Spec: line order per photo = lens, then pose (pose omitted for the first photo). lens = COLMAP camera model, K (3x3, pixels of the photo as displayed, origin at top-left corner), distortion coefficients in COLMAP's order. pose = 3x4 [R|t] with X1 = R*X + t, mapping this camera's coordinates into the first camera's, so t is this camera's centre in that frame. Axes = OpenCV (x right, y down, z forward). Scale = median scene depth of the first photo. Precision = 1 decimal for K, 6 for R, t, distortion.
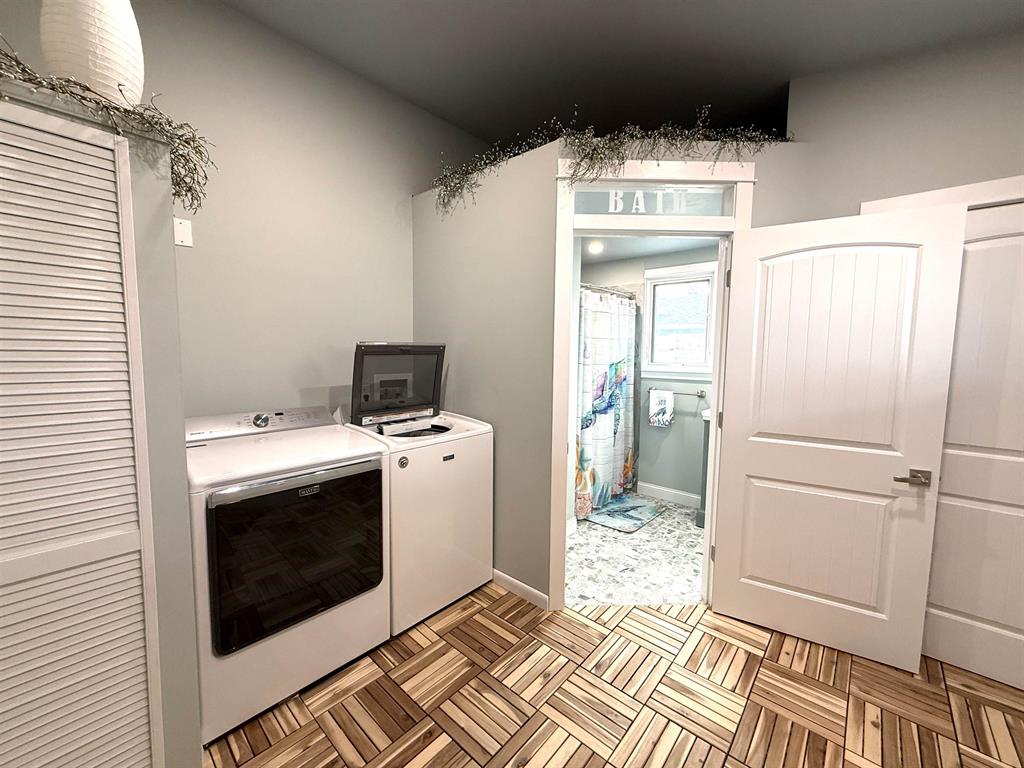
lens RADIAL K [[406.2, 0, 508.8], [0, 406.2, 384.4], [0, 0, 1]] dist [-0.003308, 0.001444]
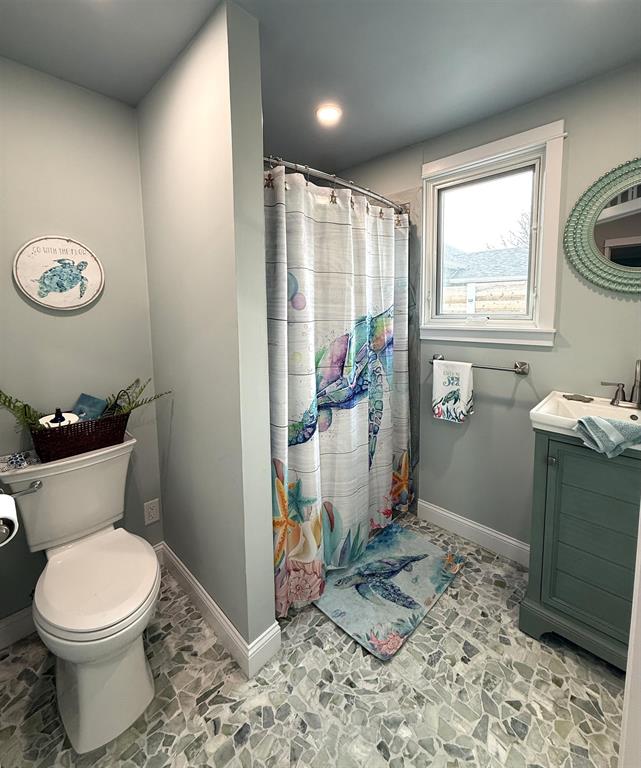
lens RADIAL K [[339.4, 0, 317.8], [0, 339.4, 336.8], [0, 0, 1]] dist [0.001239, -0.000423]
pose [[0.998886, -0.012736, -0.045432, 0.216534], [0.012994, 0.999901, 0.005397, -0.029069], [0.045359, -0.005982, 0.998953, 0.526848]]
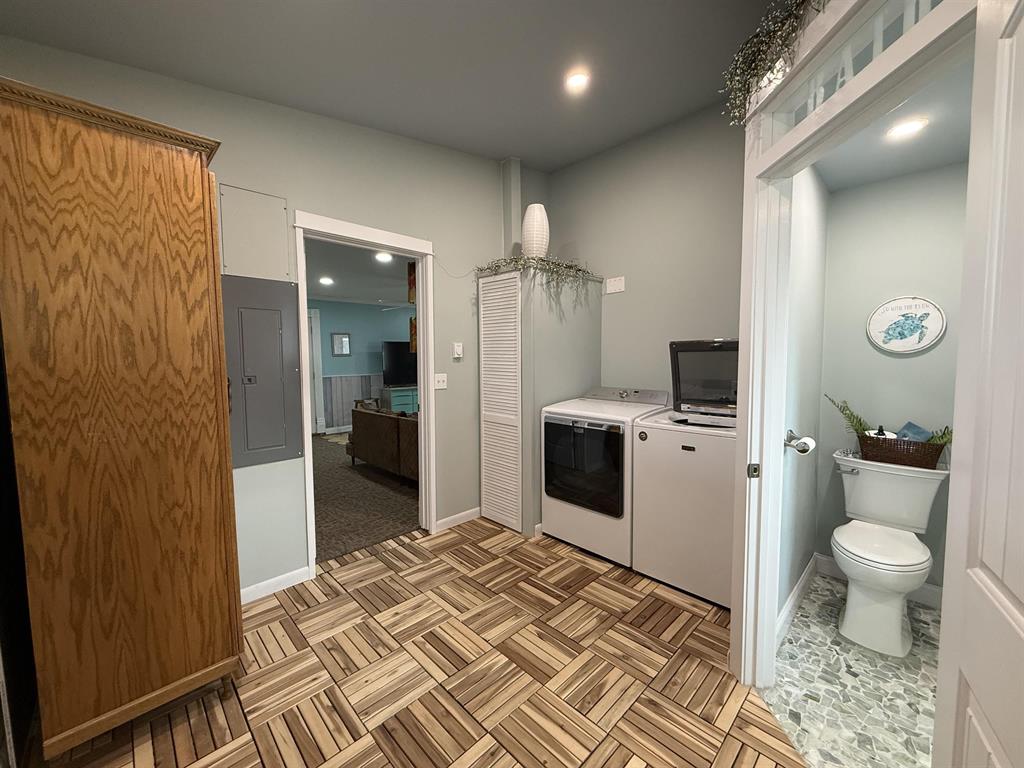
lens RADIAL K [[406.2, 0, 507.4], [0, 406.2, 384.8], [0, 0, 1]] dist [-0.003308, 0.001444]
pose [[-0.071971, 0.062096, -0.995472, 0.561238], [-0.076529, 0.994774, 0.067586, -0.010556], [0.994466, 0.081046, -0.066843, 0.363413]]
